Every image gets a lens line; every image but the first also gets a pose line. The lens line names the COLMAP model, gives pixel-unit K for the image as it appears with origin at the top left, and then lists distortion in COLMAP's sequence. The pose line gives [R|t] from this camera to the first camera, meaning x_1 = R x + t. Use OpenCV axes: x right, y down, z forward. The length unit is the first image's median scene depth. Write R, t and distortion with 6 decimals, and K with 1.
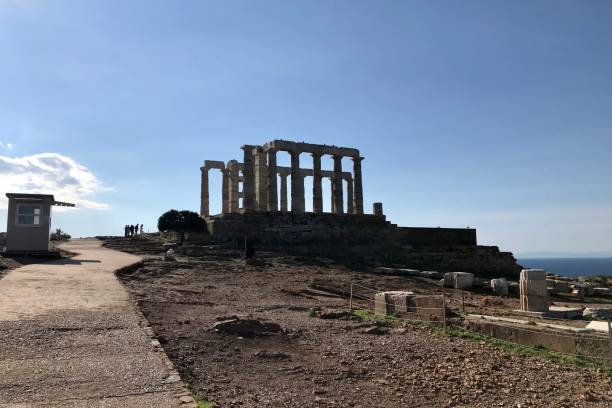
lens RADIAL K [[540.8, 0, 305.8], [0, 540.8, 193.3], [0, 0, 1]] dist [0.007136, -0.000477]
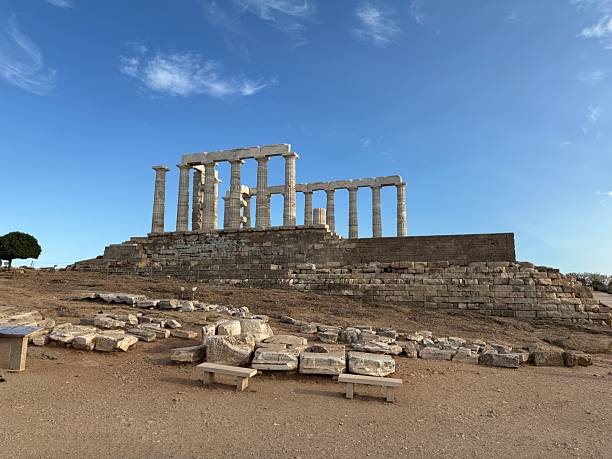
lens RADIAL K [[429.0, 0, 308.5], [0, 429.0, 238.0], [0, 0, 1]] dist [0.112036, -0.002555]
pose [[0.661786, -0.080793, -0.745327, 0.588373], [0.078338, 0.996186, -0.038428, 0.083241], [0.745589, -0.032956, 0.665591, 0.635142]]
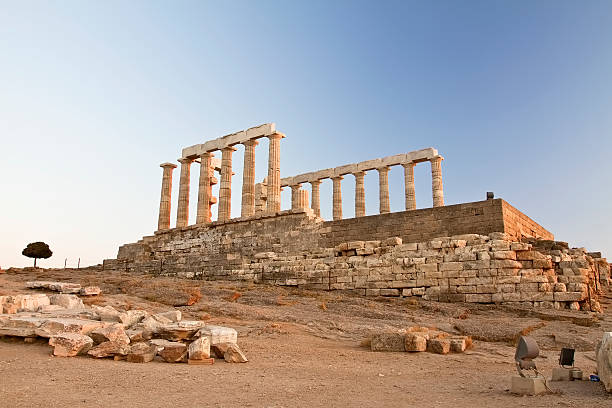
lens RADIAL K [[489.2, 0, 306.0], [0, 489.2, 204.0], [0, 0, 1]] dist [-0.060850, 0.004190]
pose [[0.392857, -0.185259, -0.900745, 0.691479], [0.105321, 0.982117, -0.156059, 0.131272], [0.913548, -0.033559, 0.405343, 0.816860]]
